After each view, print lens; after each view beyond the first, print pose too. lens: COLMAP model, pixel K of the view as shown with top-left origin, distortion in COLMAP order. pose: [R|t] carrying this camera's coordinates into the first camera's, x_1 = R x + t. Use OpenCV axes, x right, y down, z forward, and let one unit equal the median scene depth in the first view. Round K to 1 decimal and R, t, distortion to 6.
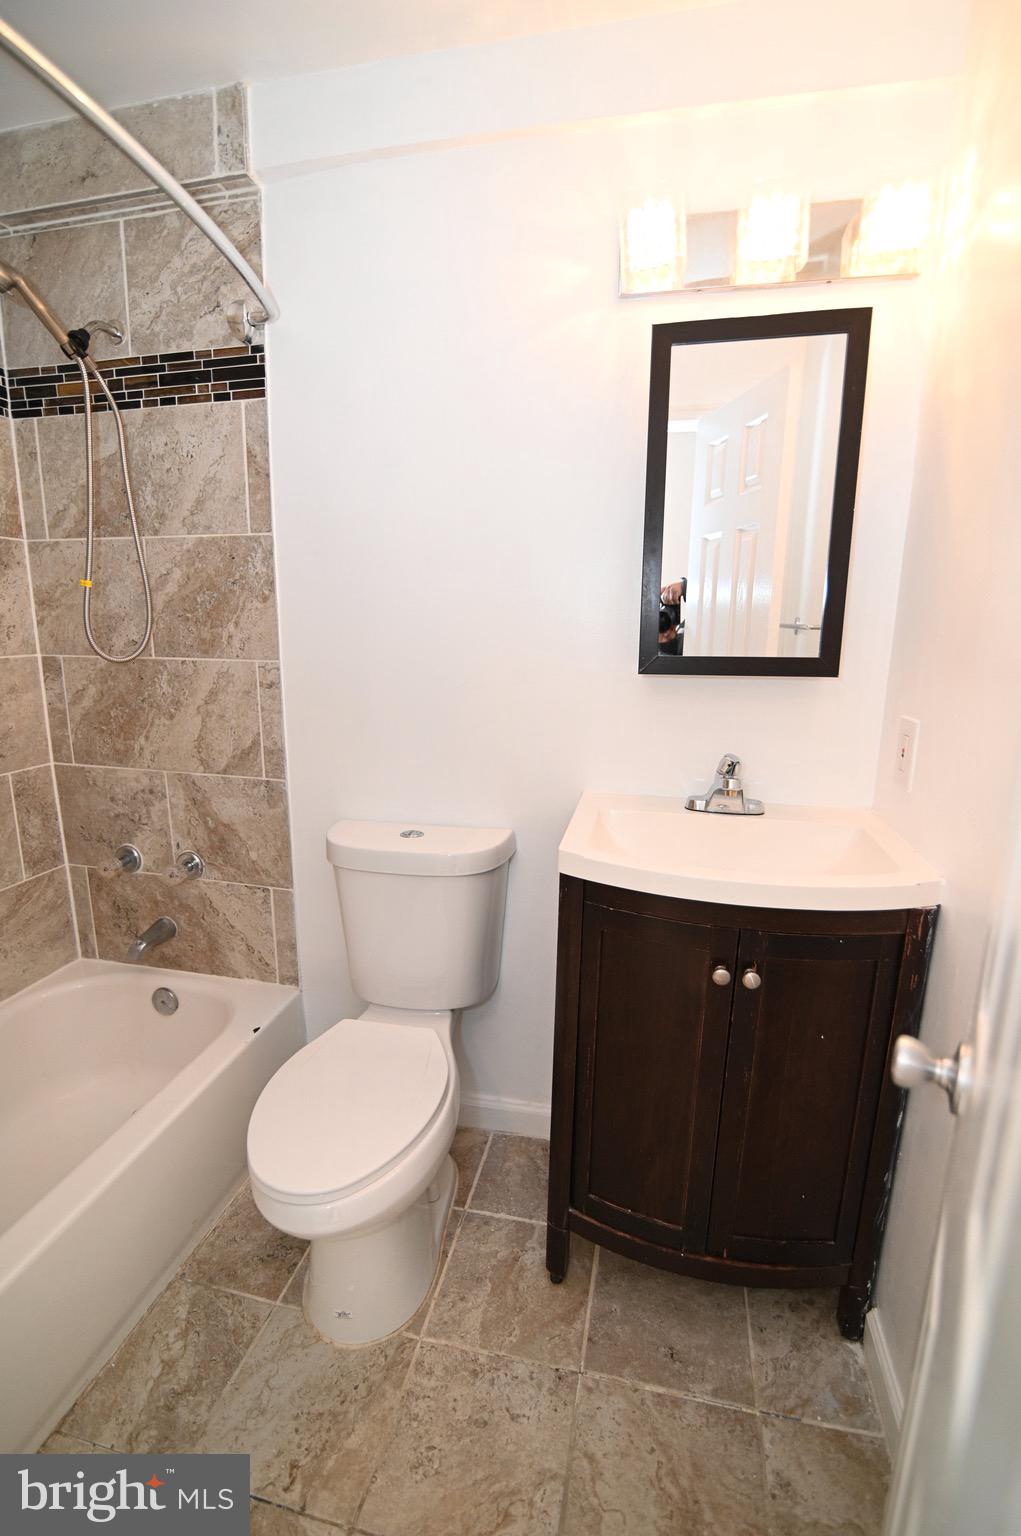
lens RADIAL K [[701.7, 0, 508.7], [0, 701.7, 770.5], [0, 0, 1]] dist [-0.022468, 0.001497]
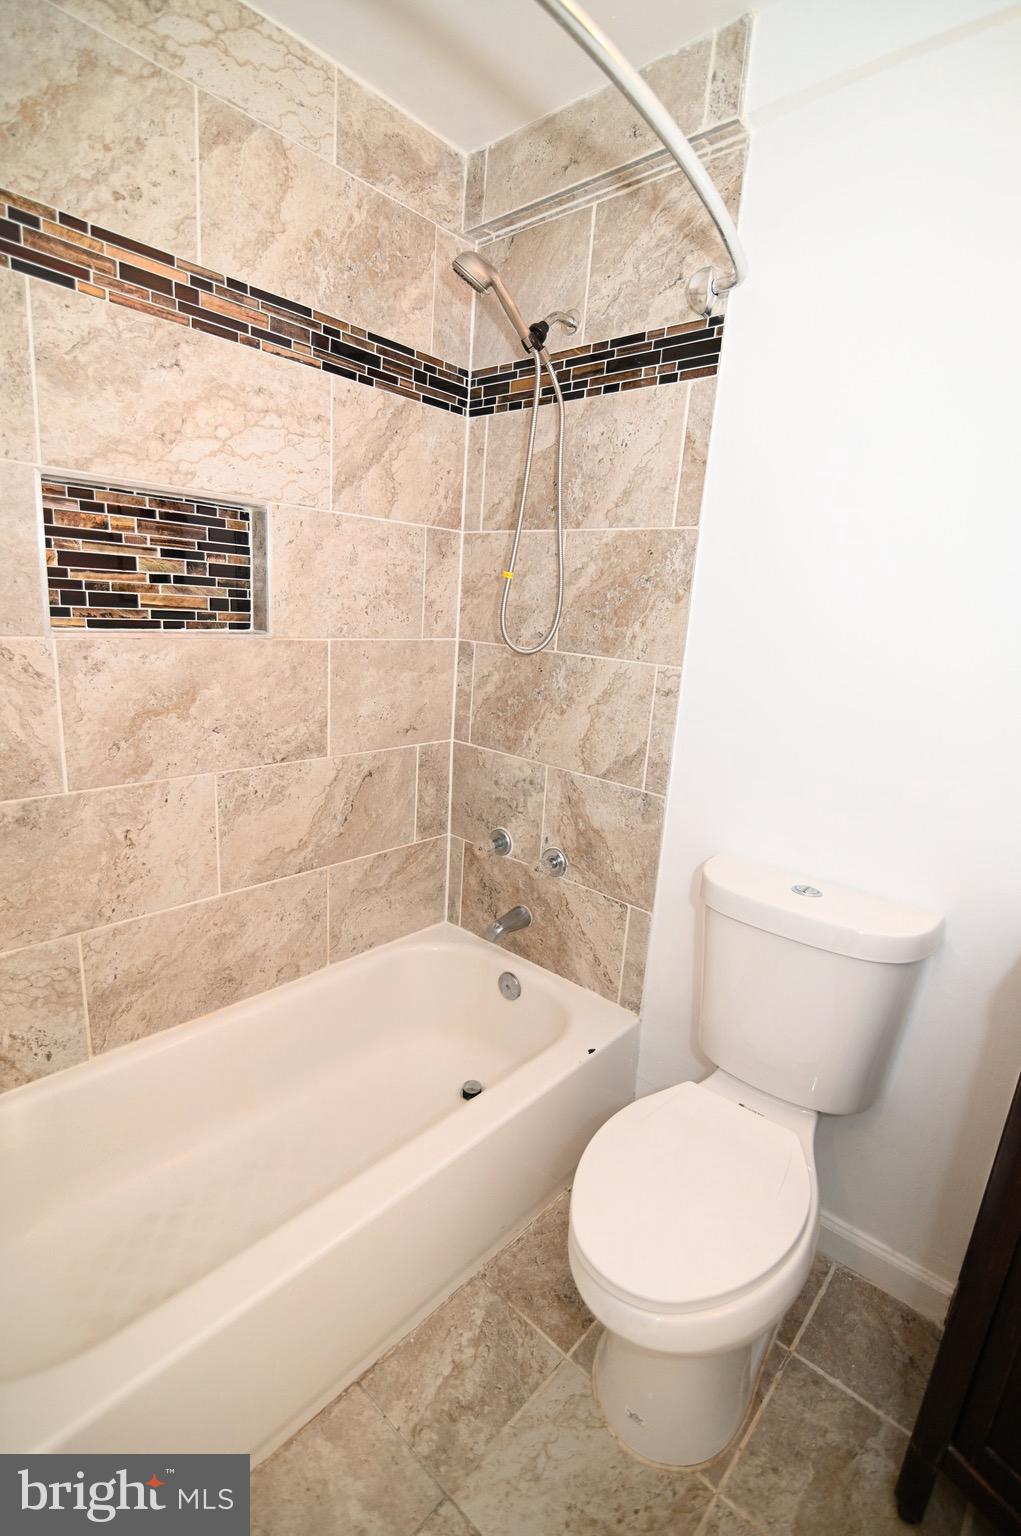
lens RADIAL K [[701.7, 0, 509.8], [0, 701.7, 770.7], [0, 0, 1]] dist [-0.022468, 0.001497]
pose [[0.872296, 0.159966, -0.462071, -0.082210], [-0.156473, 0.986603, 0.046167, -0.032077], [0.463266, 0.032031, 0.885640, 0.095887]]
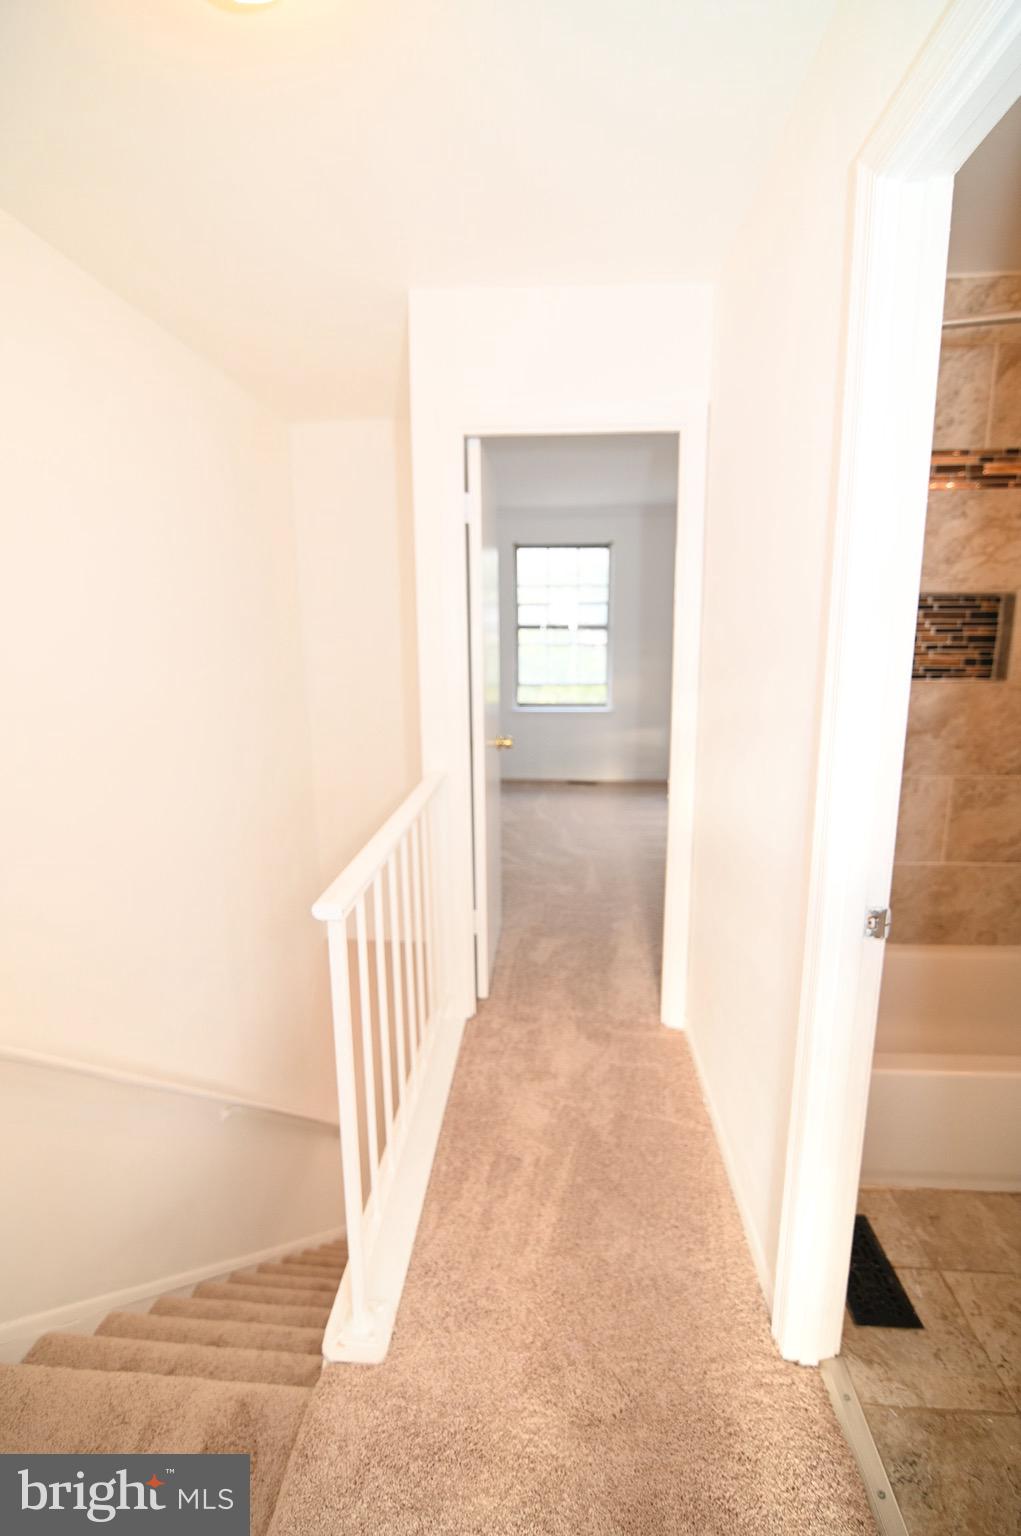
lens RADIAL K [[701.7, 0, 510.4], [0, 701.7, 769.8], [0, 0, 1]] dist [-0.022468, 0.001497]
pose [[0.155283, 0.175865, -0.972090, 0.365069], [-0.197417, 0.969701, 0.143897, 0.045143], [0.967943, 0.169562, 0.185297, -0.391345]]
